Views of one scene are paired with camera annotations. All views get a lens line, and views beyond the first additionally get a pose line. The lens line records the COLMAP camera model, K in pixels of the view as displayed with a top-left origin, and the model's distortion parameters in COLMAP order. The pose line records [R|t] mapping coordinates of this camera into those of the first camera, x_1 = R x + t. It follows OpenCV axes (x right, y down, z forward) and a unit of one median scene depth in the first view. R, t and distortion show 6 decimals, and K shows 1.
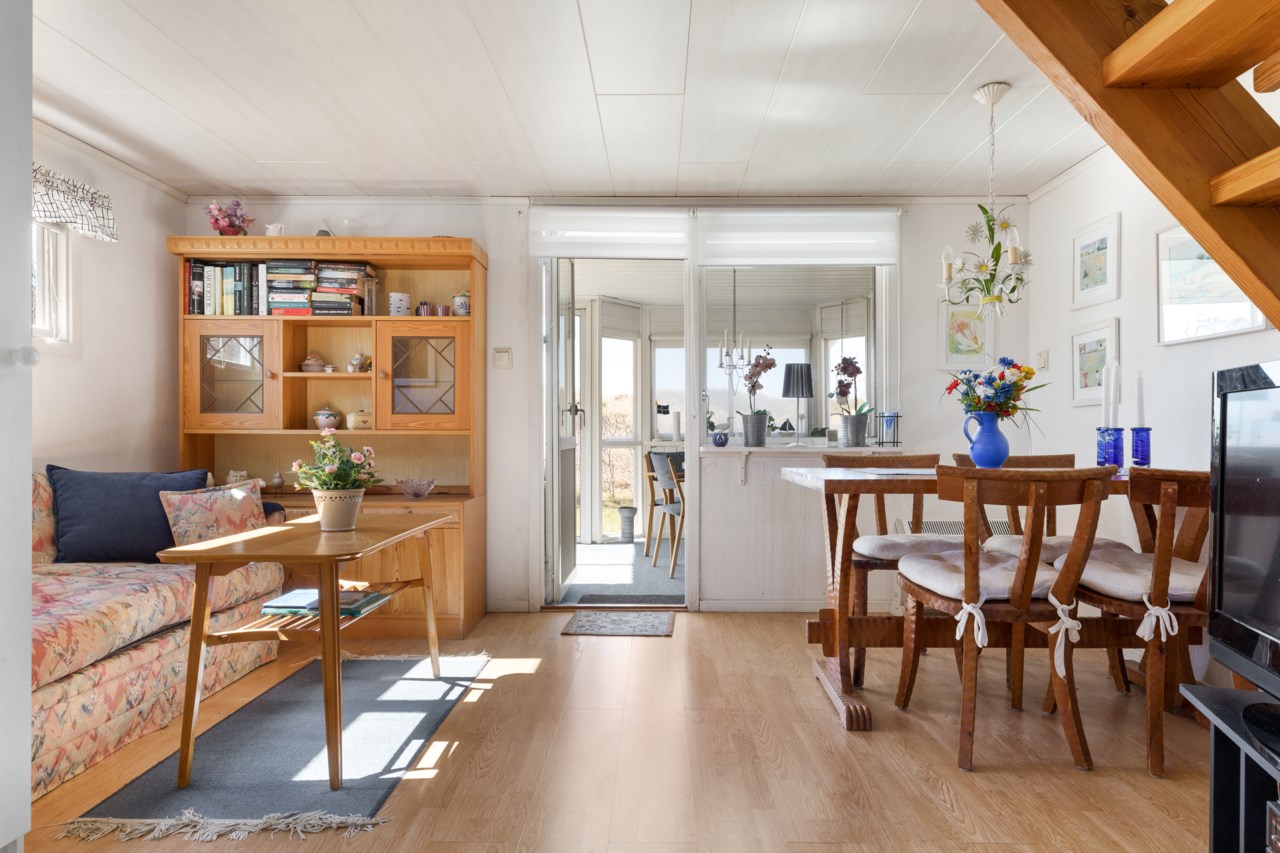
lens RADIAL K [[774.7, 0, 641.3], [0, 774.7, 426.1], [0, 0, 1]] dist [0.002304, -0.000032]
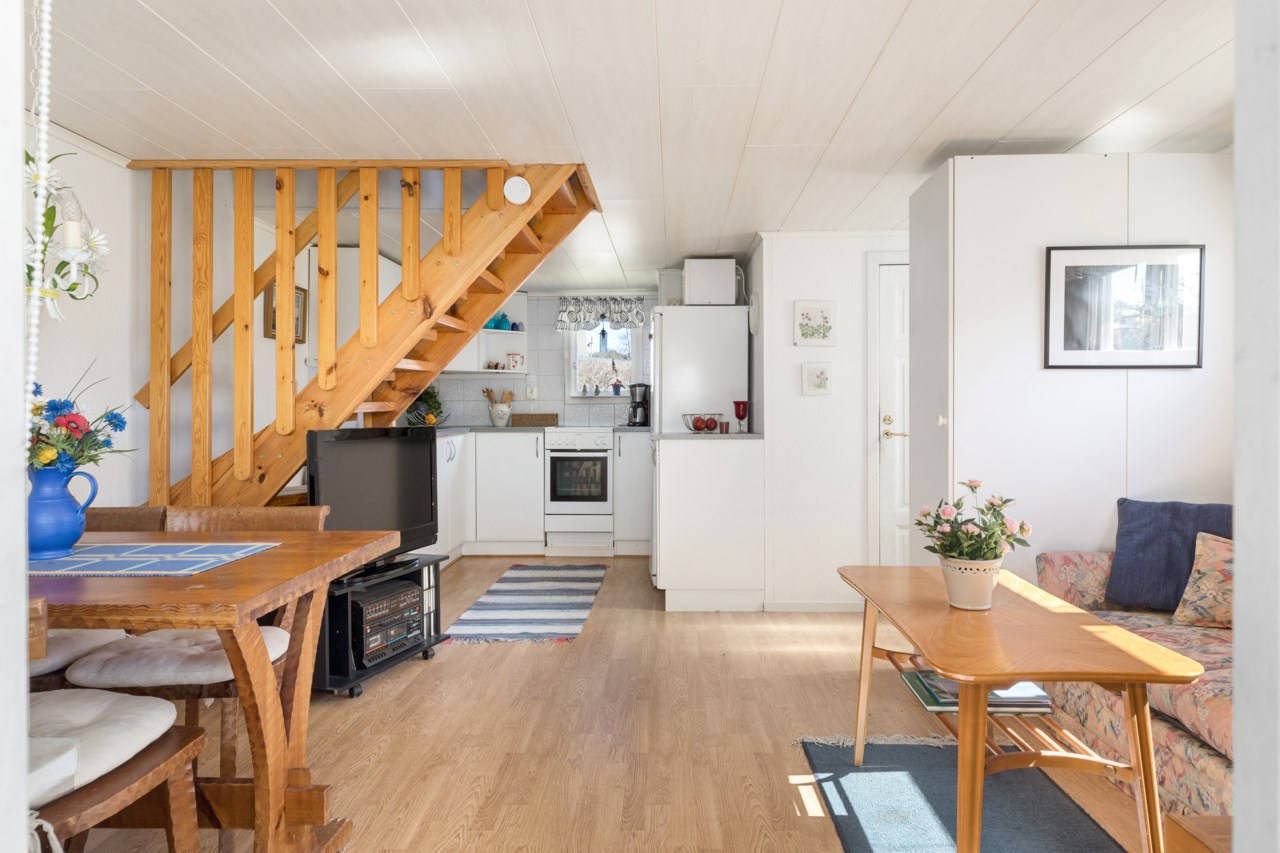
lens RADIAL K [[774.7, 0, 643.2], [0, 774.7, 421.2], [0, 0, 1]] dist [0.002304, -0.000032]
pose [[-0.999939, 0.003049, 0.010609, -0.068358], [0.003172, 0.999928, 0.011559, -0.079633], [-0.010573, 0.011592, -0.999877, 2.079797]]
